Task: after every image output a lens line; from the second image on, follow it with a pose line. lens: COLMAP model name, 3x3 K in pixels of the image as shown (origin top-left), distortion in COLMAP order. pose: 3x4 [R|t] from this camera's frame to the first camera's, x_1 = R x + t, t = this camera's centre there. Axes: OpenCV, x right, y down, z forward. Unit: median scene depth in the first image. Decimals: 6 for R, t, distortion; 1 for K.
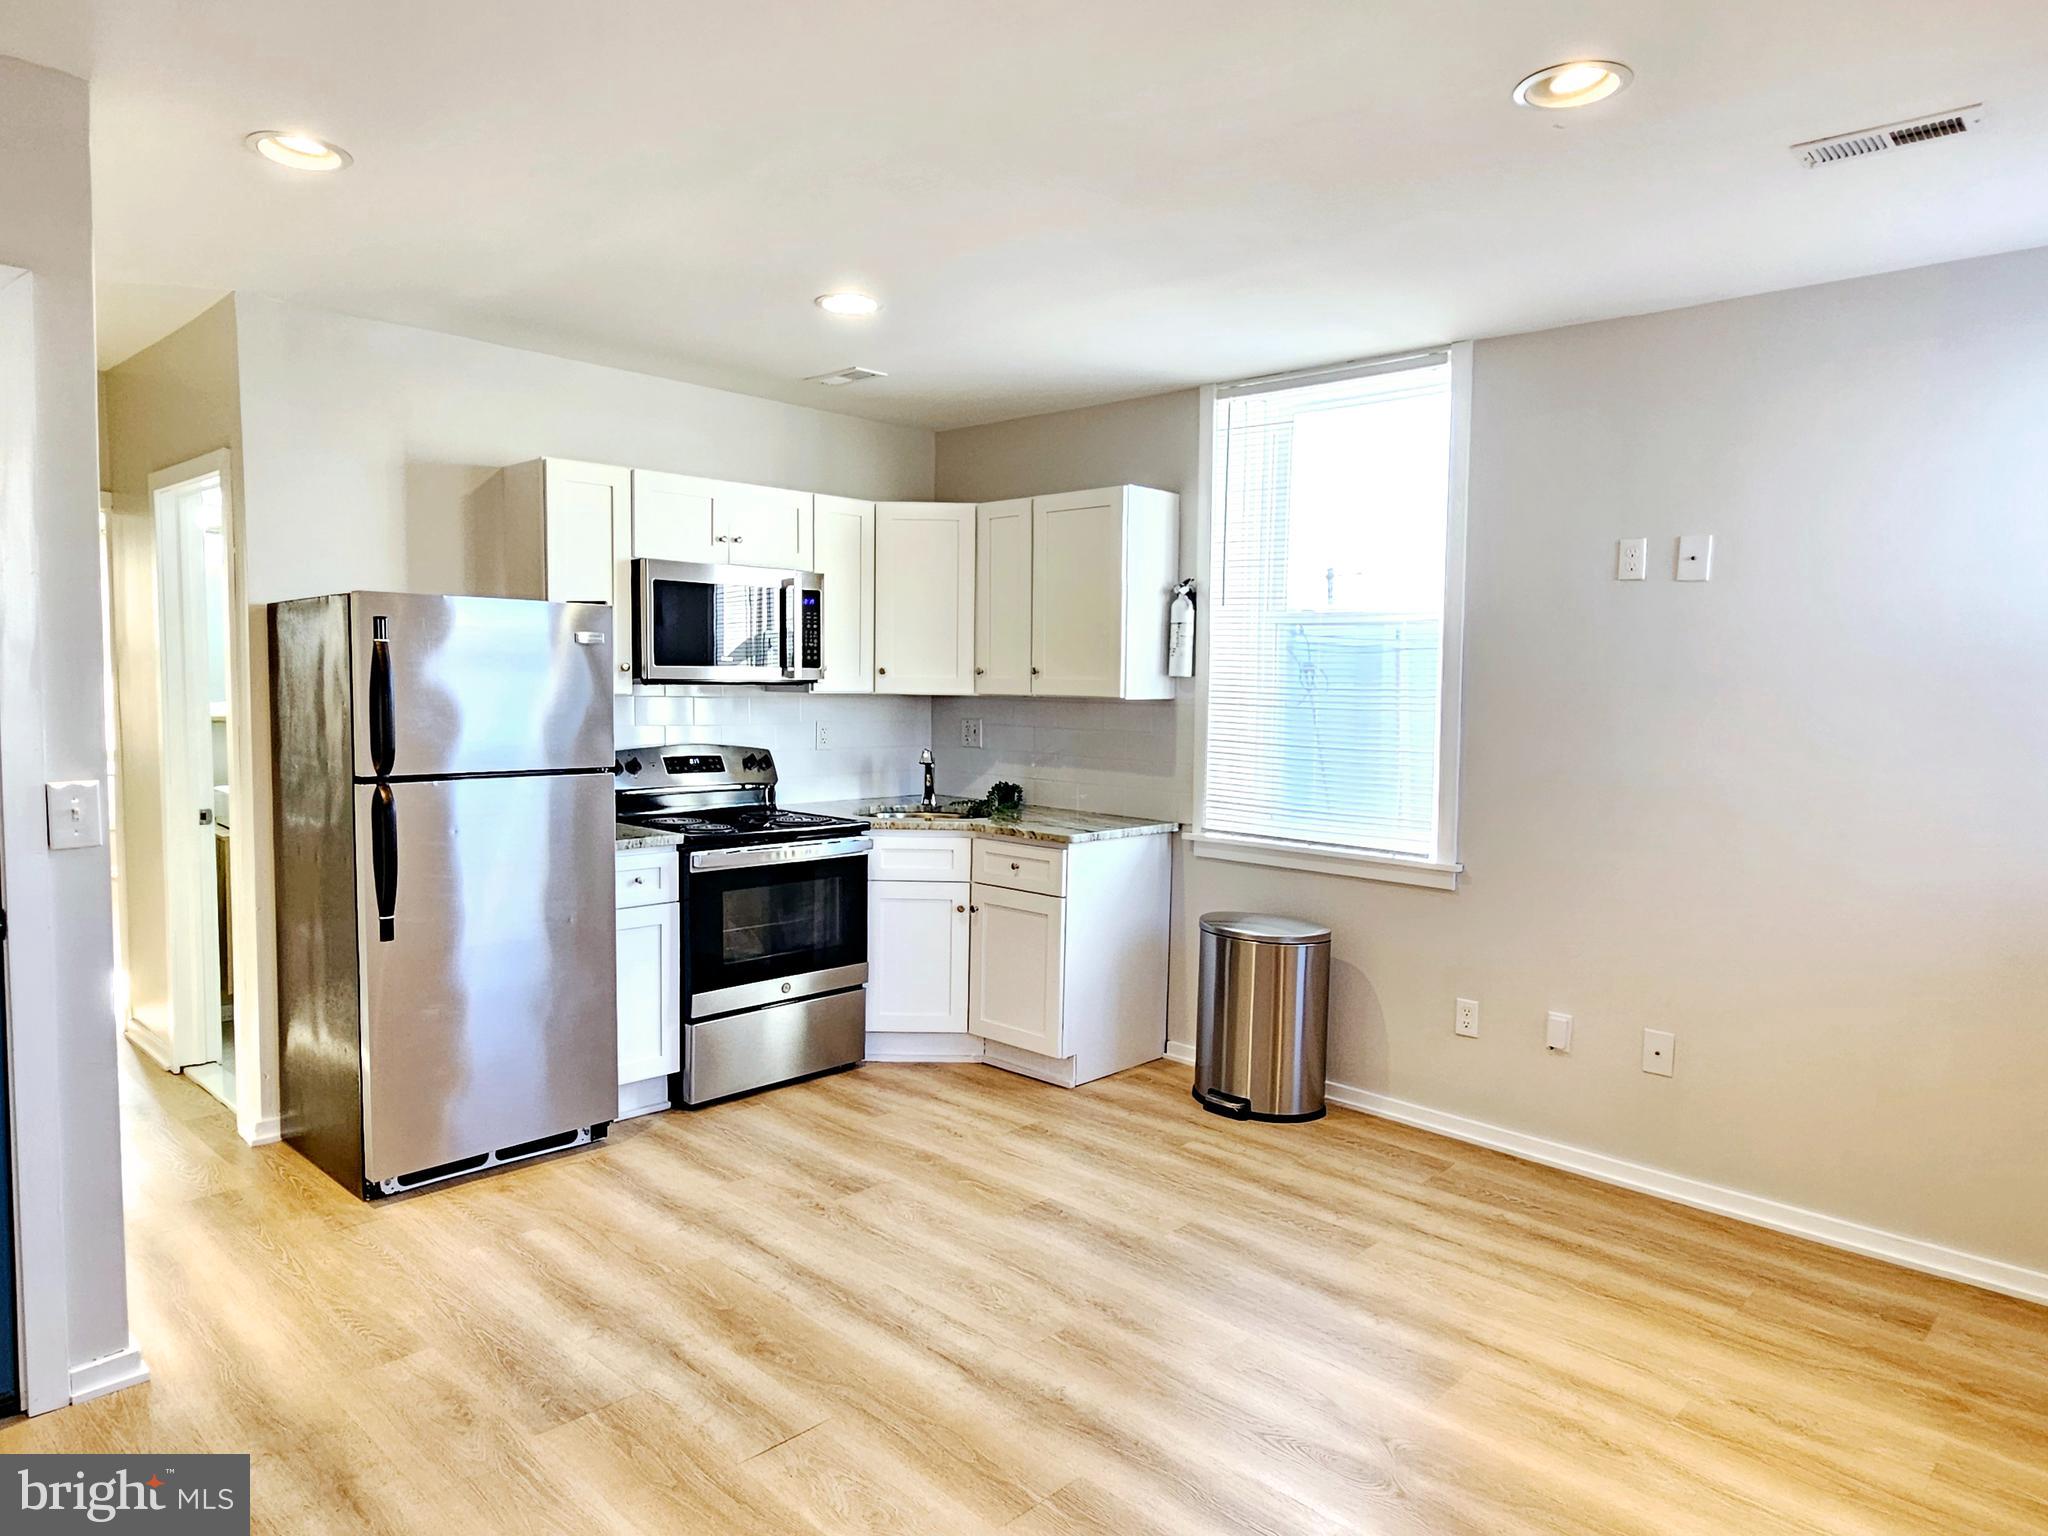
lens RADIAL K [[1296.8, 0, 1025.0], [0, 1296.8, 760.6], [0, 0, 1]] dist [0.017498, -0.008412]
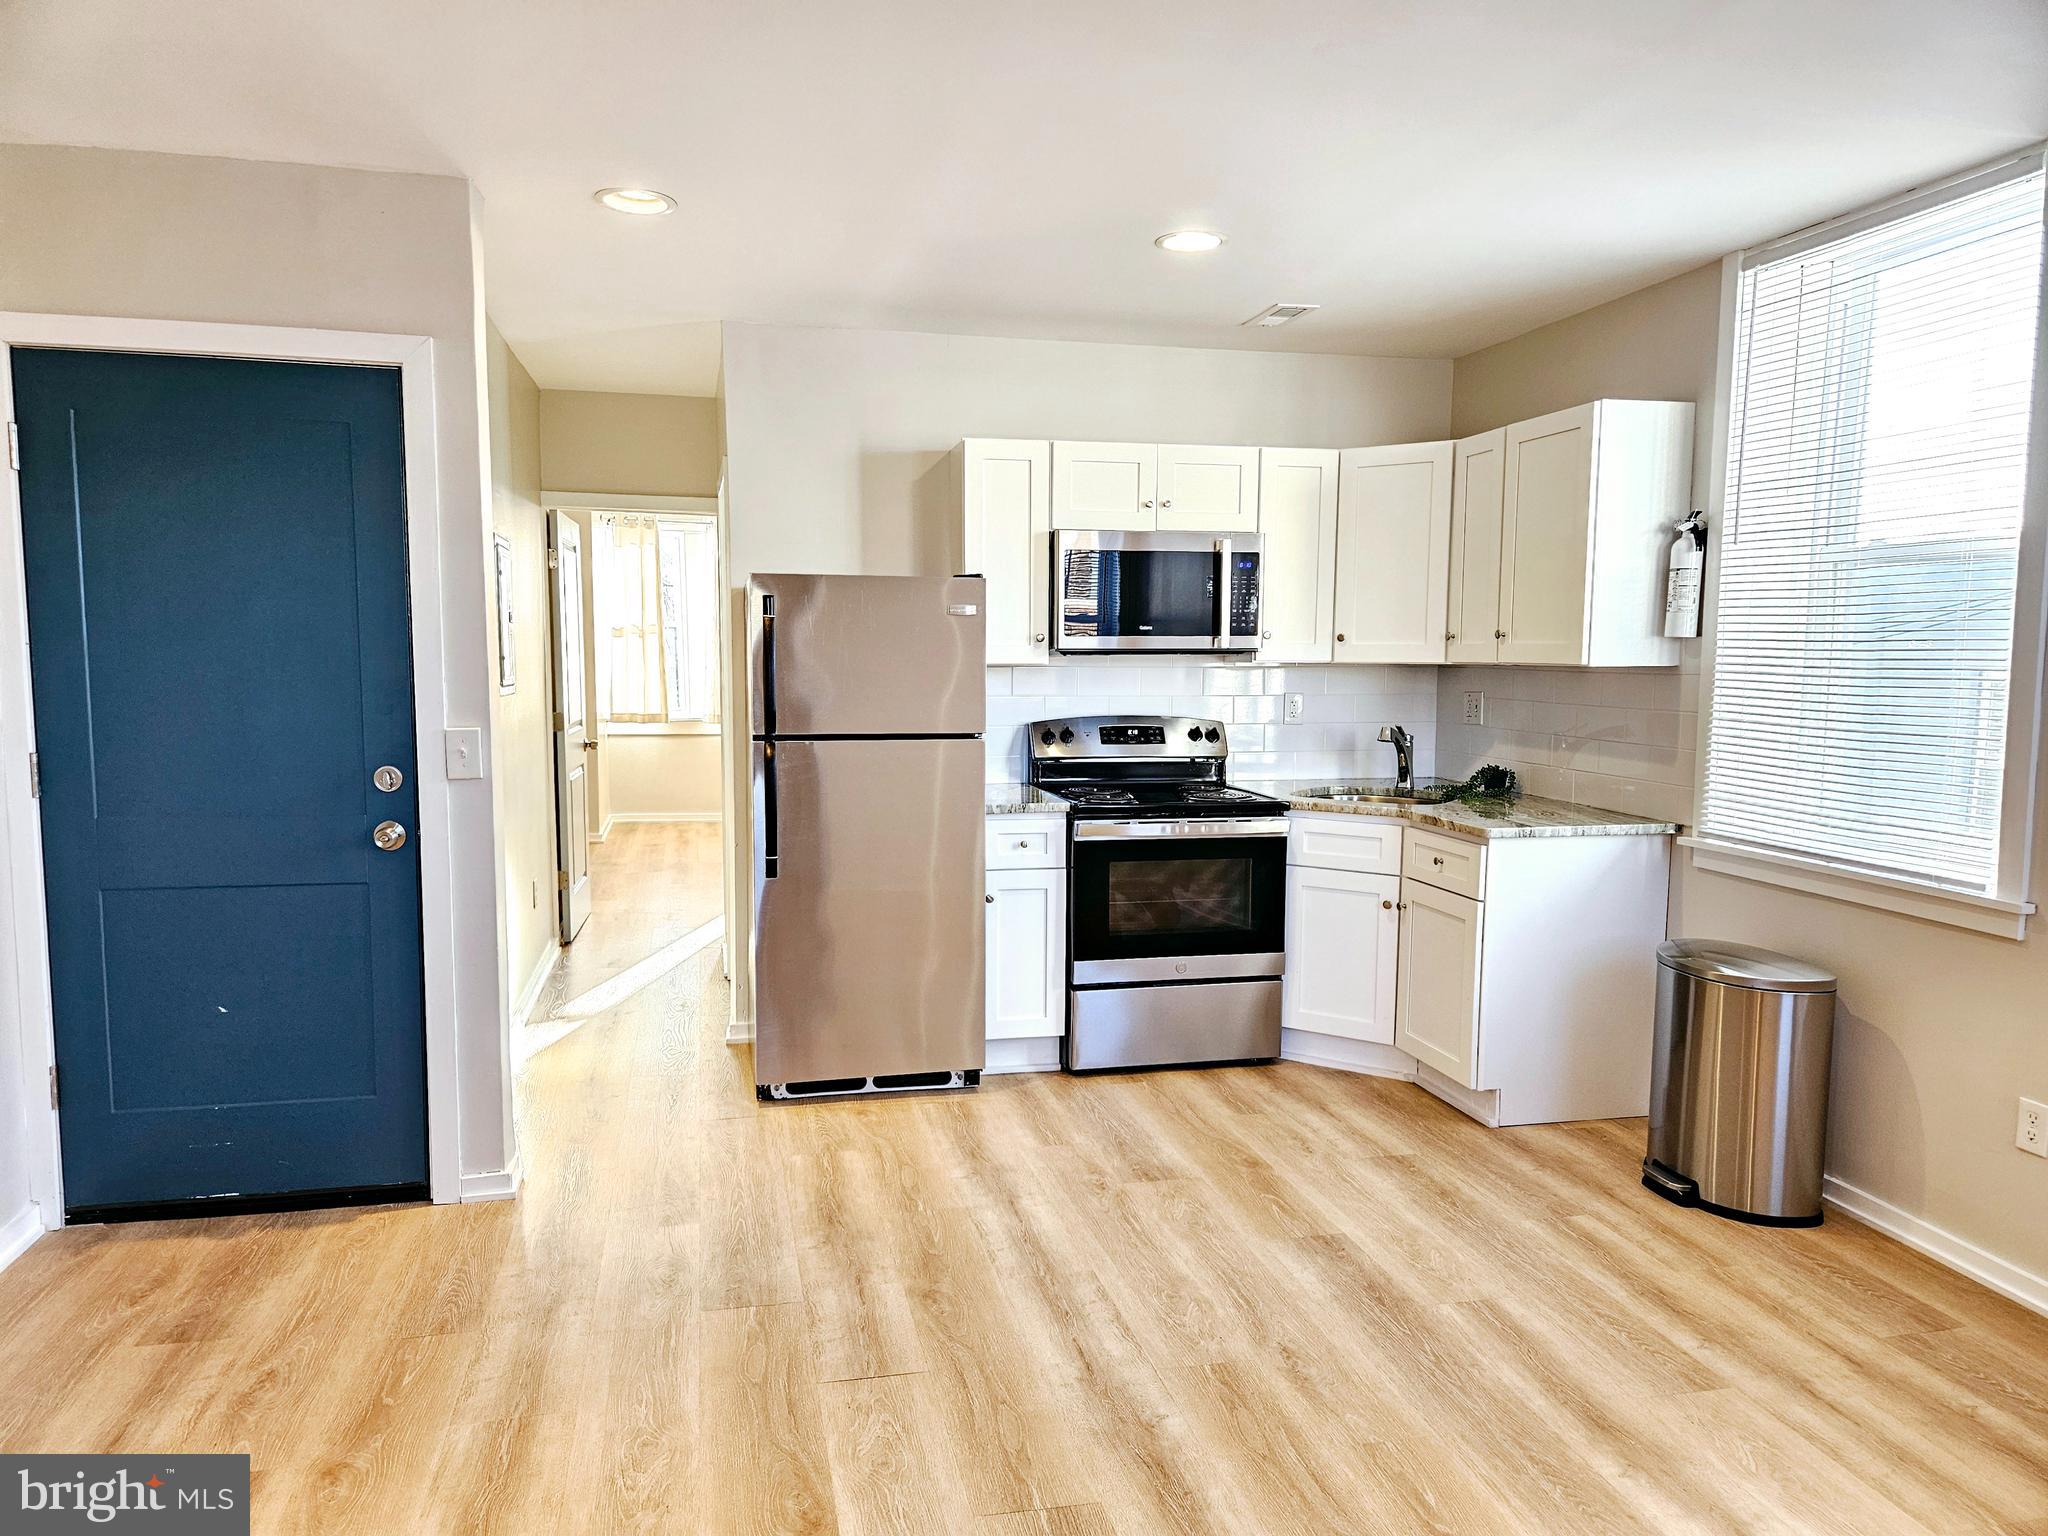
lens RADIAL K [[1380.8, 0, 1016.2], [0, 1380.8, 777.2], [0, 0, 1]] dist [0.062930, -0.033416]
pose [[0.833981, 0.040753, -0.550287, 0.290923], [-0.026062, 0.999065, 0.034490, 0.001157], [0.551178, -0.014423, 0.834263, 0.080630]]
